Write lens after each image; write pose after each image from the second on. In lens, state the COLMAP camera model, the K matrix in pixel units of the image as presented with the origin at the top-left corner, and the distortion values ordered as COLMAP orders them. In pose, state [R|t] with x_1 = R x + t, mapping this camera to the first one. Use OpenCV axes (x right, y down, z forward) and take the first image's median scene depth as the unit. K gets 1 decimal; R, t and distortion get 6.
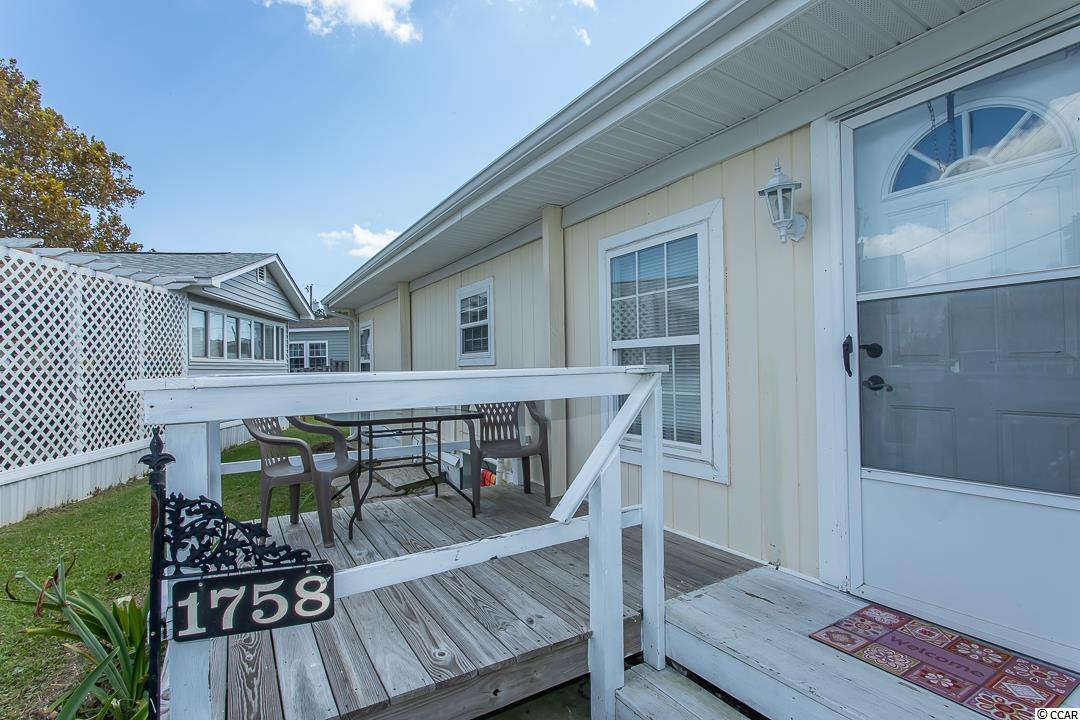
lens RADIAL K [[528.8, 0, 536.6], [0, 528.8, 360.4], [0, 0, 1]] dist [-0.018596, -0.000164]
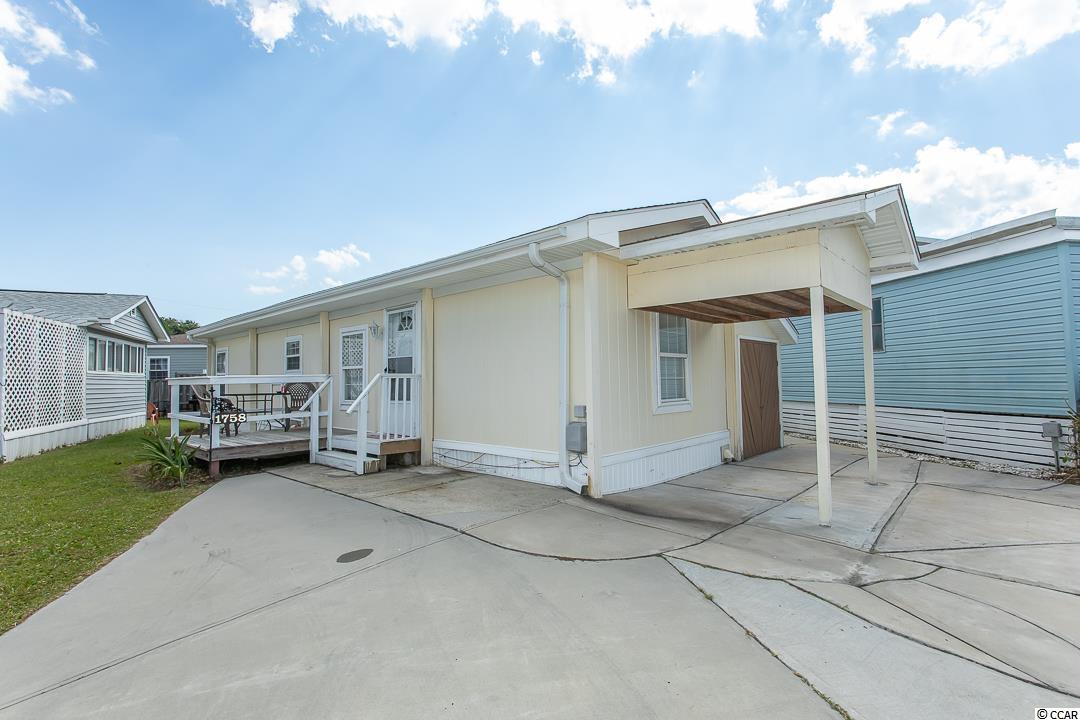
lens RADIAL K [[508.1, 0, 539.1], [0, 508.1, 355.5], [0, 0, 1]] dist [0.006079, -0.000257]
pose [[0.958938, 0.015172, 0.283211, 0.179448], [-0.004179, 0.999216, -0.039380, 0.003212], [-0.283587, 0.036579, 0.958249, -0.879047]]
